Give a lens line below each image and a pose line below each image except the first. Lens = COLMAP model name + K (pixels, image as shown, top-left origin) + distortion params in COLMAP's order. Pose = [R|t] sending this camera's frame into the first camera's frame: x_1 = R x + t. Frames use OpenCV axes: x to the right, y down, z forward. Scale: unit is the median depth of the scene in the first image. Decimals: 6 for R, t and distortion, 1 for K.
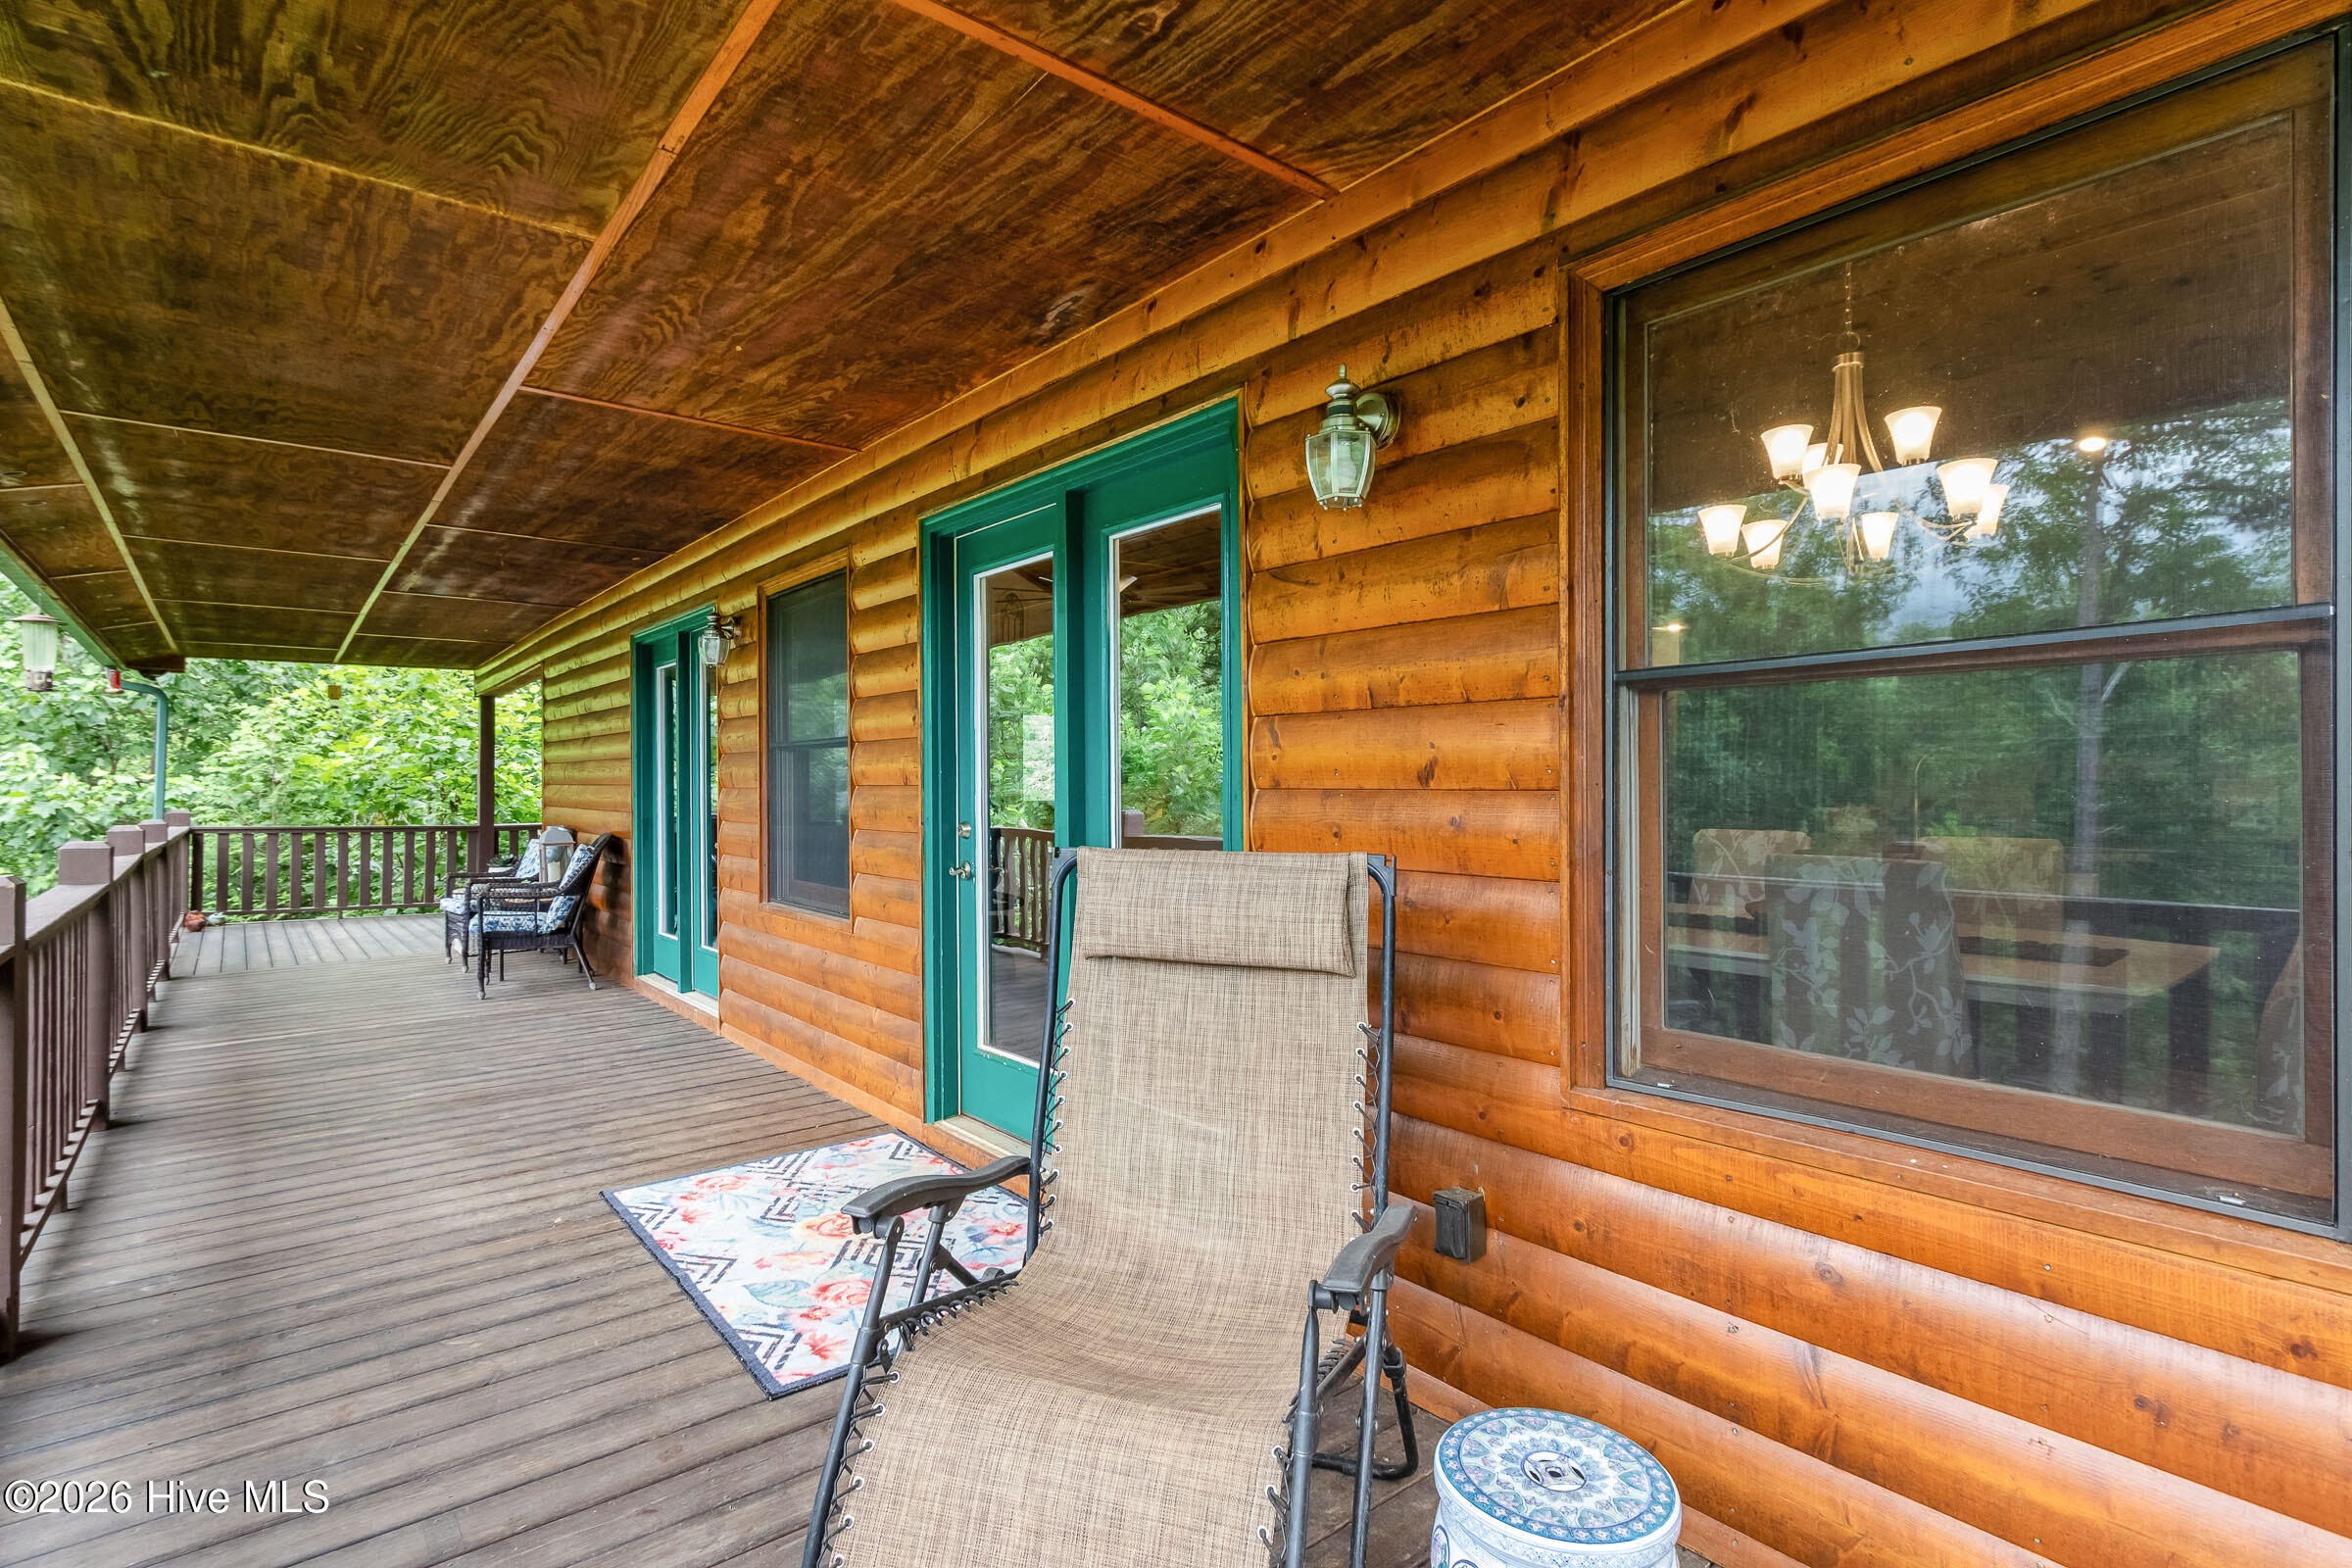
lens RADIAL K [[1124.1, 0, 1123.4], [0, 1124.1, 770.9], [0, 0, 1]] dist [0.001428, 0.000445]
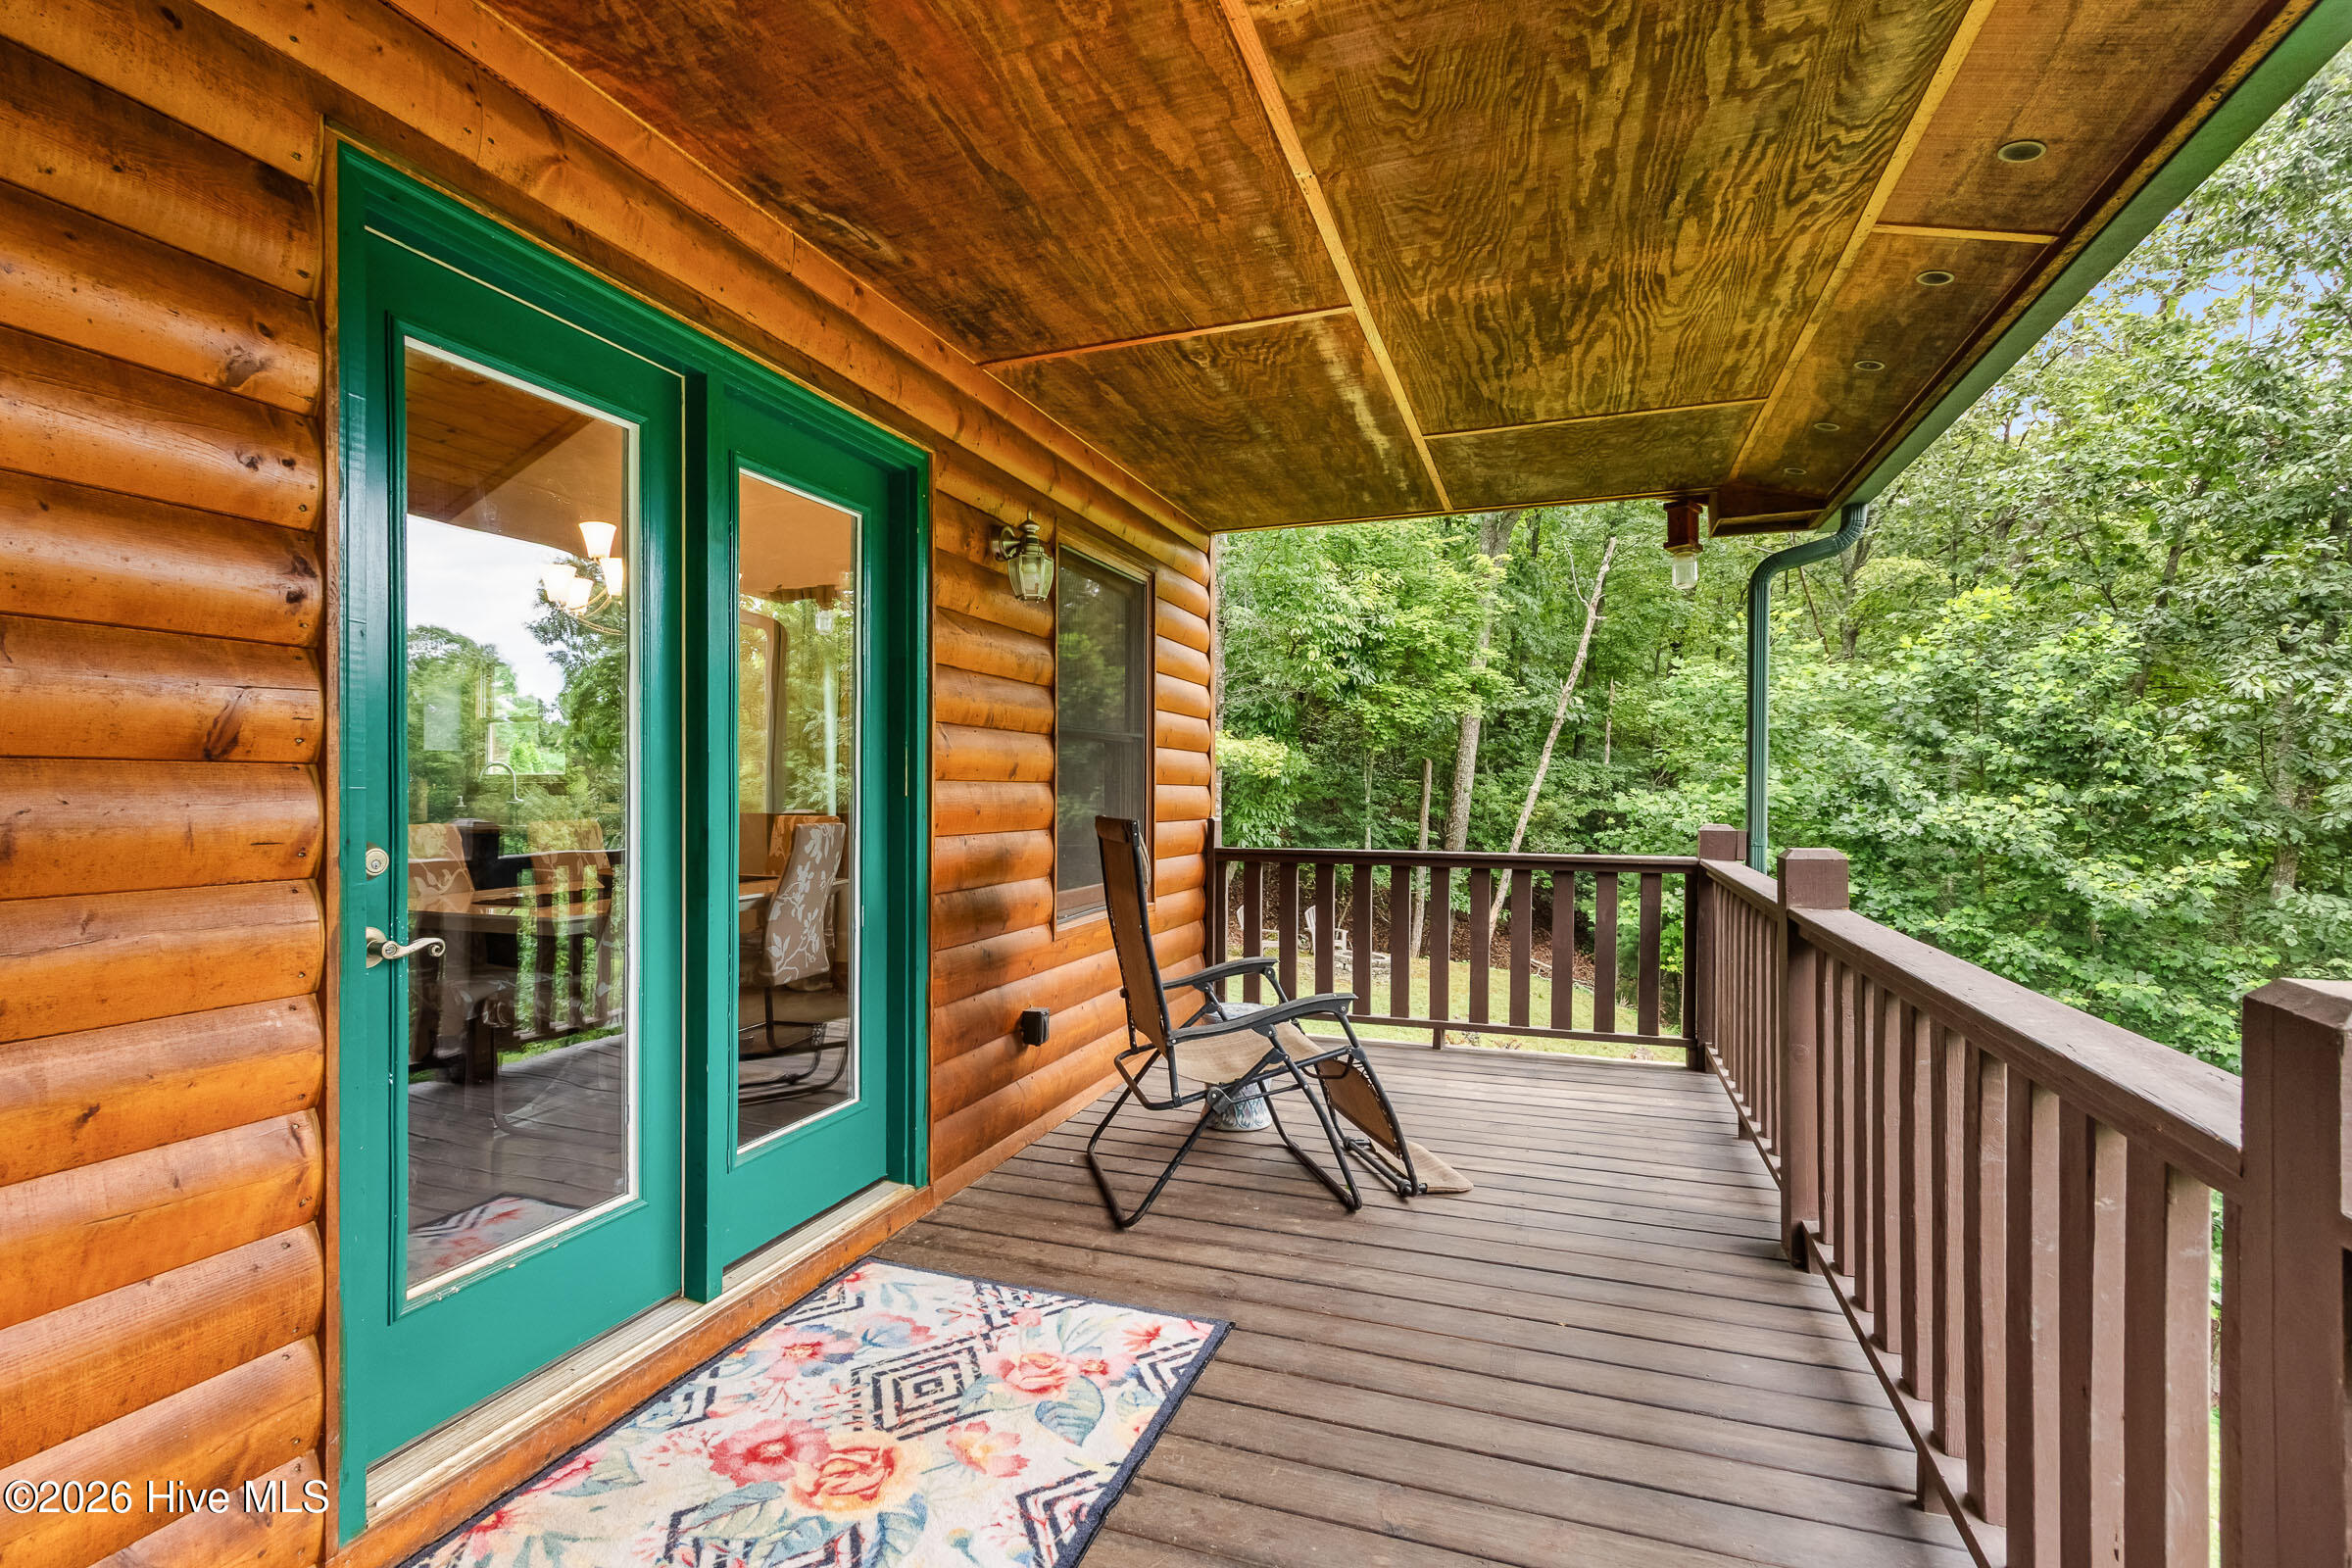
lens RADIAL K [[1094.2, 0, 1176.0], [0, 1094.2, 784.0], [0, 0, 1]] dist [0.052089, 0.000032]
pose [[-0.532996, 0.012314, 0.846028, -1.018215], [-0.003840, 0.999849, -0.016972, 0.039936], [-0.846109, -0.012295, -0.532868, 1.375479]]
